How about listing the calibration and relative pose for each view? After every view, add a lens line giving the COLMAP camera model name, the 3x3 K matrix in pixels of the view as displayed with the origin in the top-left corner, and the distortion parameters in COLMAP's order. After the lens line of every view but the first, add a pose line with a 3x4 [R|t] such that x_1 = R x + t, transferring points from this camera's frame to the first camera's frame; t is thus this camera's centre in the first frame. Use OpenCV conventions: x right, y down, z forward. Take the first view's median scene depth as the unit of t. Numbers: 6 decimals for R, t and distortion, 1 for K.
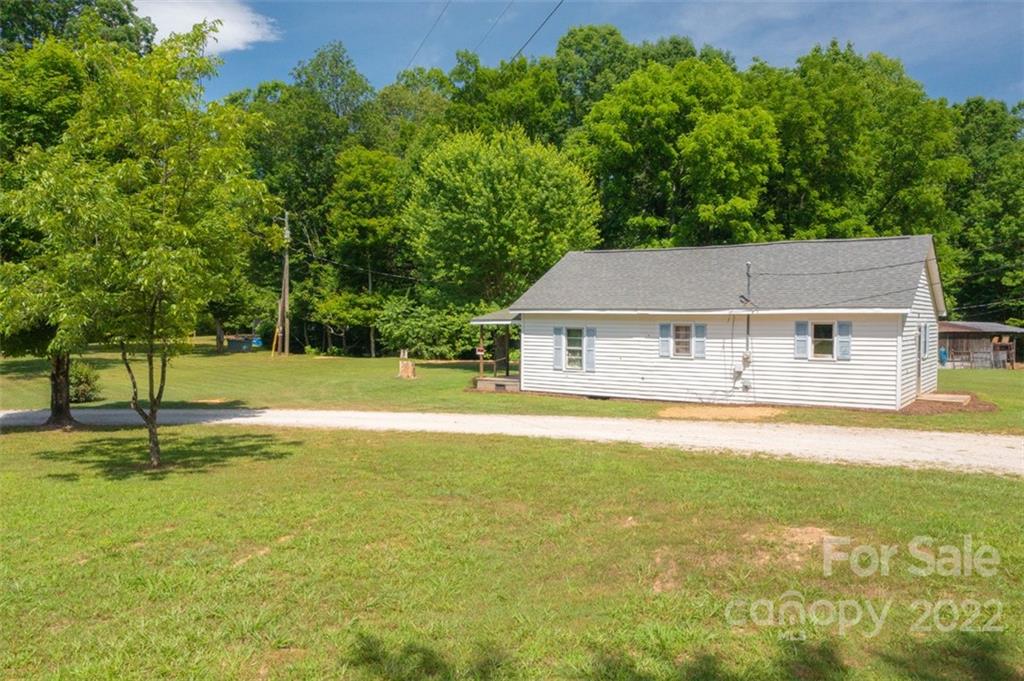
lens RADIAL K [[819.6, 0, 503.3], [0, 819.6, 331.4], [0, 0, 1]] dist [-0.010430, -0.007744]
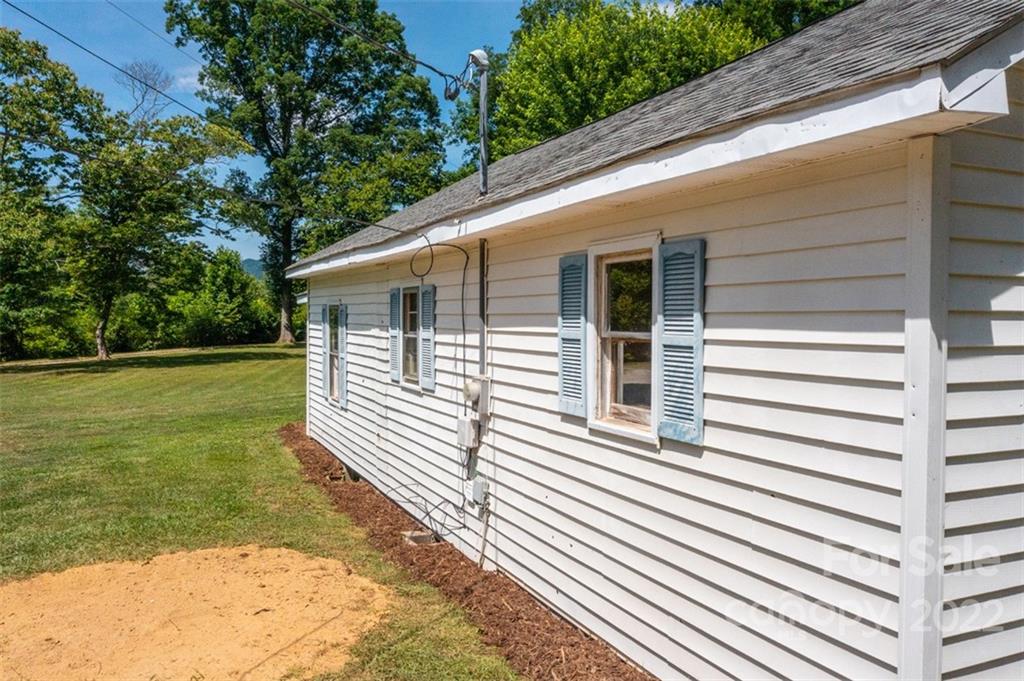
lens RADIAL K [[819.6, 0, 517.6], [0, 819.6, 335.9], [0, 0, 1]] dist [-0.010430, -0.007744]
pose [[0.860919, 0.011950, -0.508602, 0.196258], [-0.008615, 0.999923, 0.008911, 0.003478], [0.508670, -0.003290, 0.860955, 0.337181]]
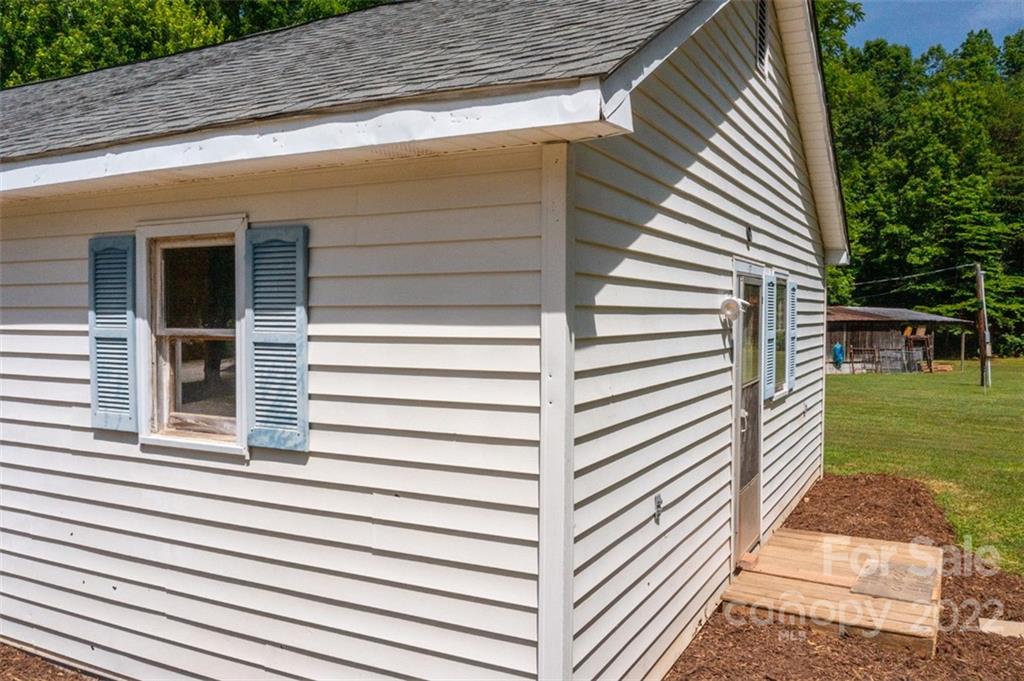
lens RADIAL K [[819.6, 0, 528.7], [0, 819.6, 336.8], [0, 0, 1]] dist [-0.010430, -0.007744]
pose [[0.991214, -0.004461, 0.132193, 0.182607], [0.002508, 0.999885, 0.014932, 0.003442], [-0.132244, -0.014470, 0.991112, 0.339684]]
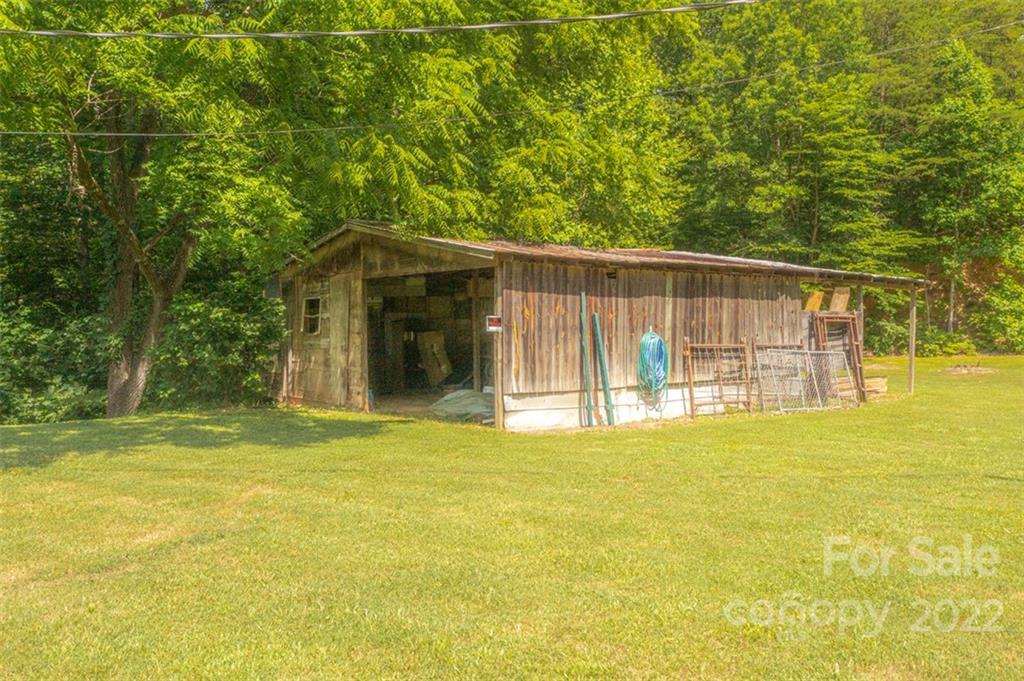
lens RADIAL K [[819.6, 0, 516.0], [0, 819.6, 342.6], [0, 0, 1]] dist [-0.010430, -0.007744]
pose [[0.943606, -0.021101, 0.330398, 0.410948], [0.014694, 0.999653, 0.021875, 0.017107], [-0.330745, -0.015786, 0.943588, 0.766596]]
